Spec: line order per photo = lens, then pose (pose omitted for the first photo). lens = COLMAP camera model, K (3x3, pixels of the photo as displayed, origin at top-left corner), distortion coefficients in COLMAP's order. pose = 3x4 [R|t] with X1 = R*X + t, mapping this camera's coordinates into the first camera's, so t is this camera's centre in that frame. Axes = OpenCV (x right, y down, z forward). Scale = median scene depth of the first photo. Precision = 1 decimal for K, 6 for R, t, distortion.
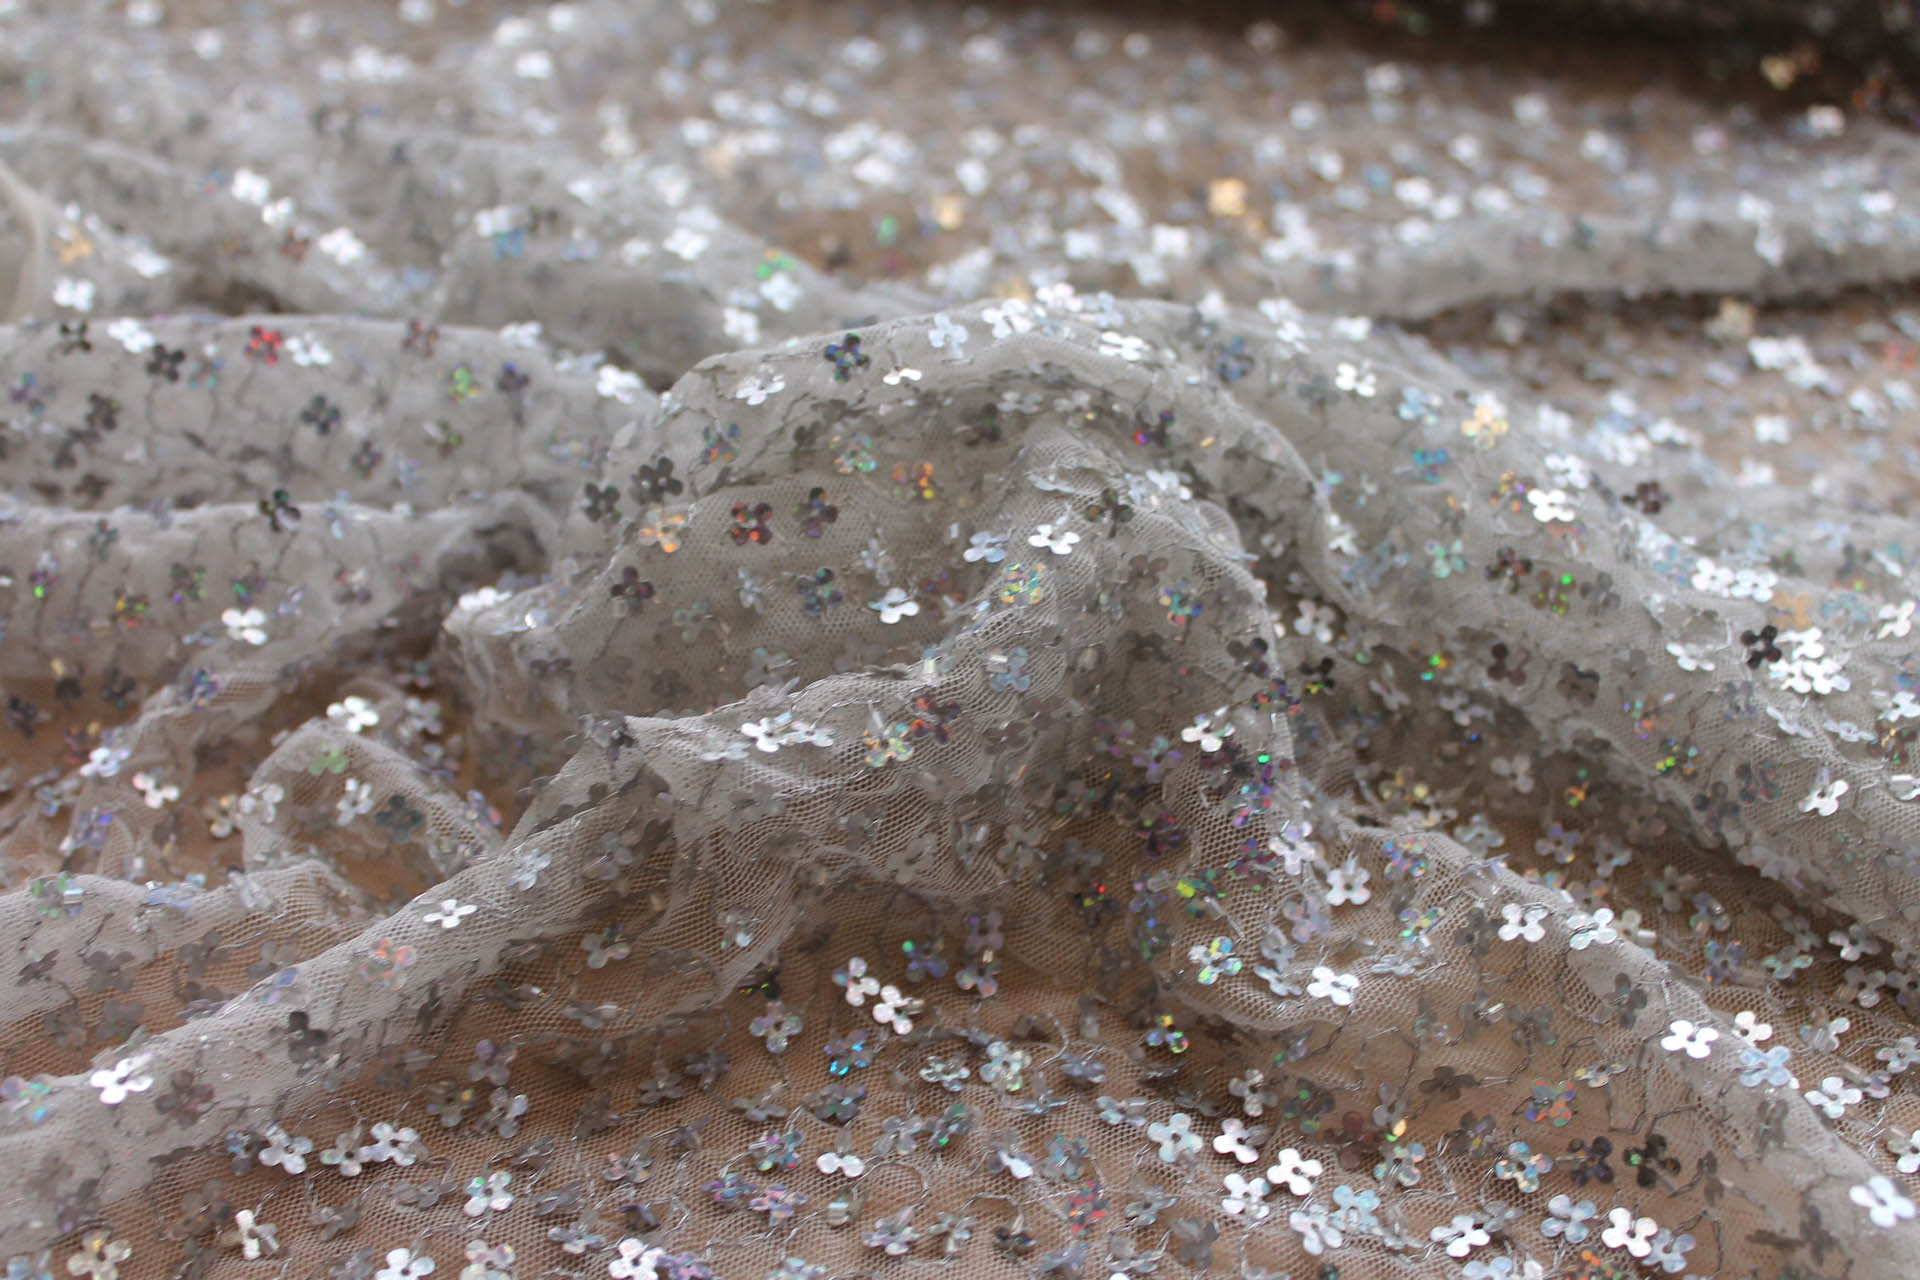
lens RADIAL K [[2269.6, 0, 960.0], [0, 2269.6, 640.0], [0, 0, 1]] dist [-0.085179, 0.018950]
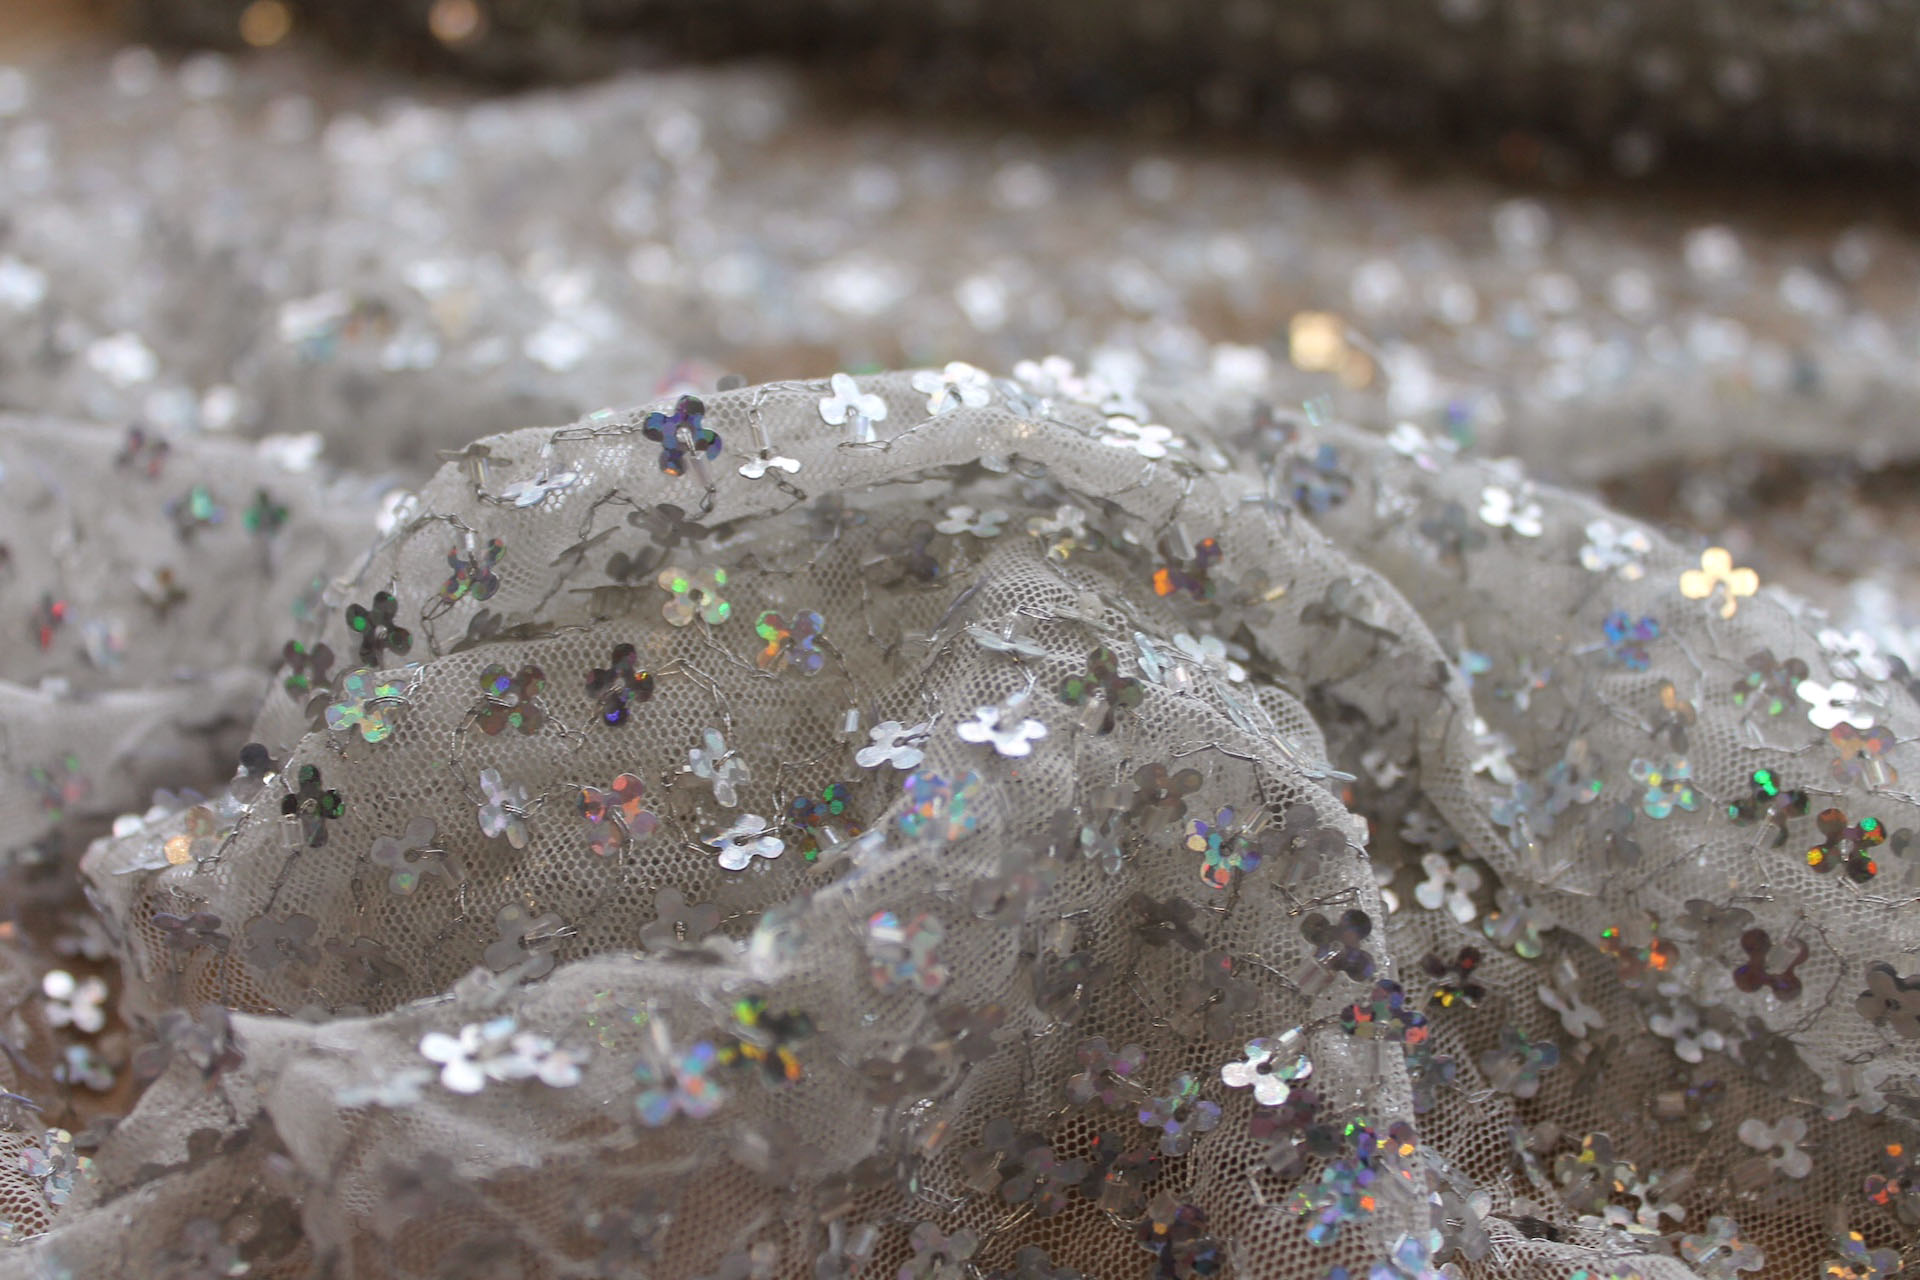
lens RADIAL K [[2269.6, 0, 960.0], [0, 2269.6, 640.0], [0, 0, 1]] dist [-0.085179, 0.018950]
pose [[0.998726, 0.019099, -0.046706, 0.054357], [-0.024879, 0.991657, -0.126483, 0.006139], [0.043901, 0.127484, 0.990869, 0.397467]]
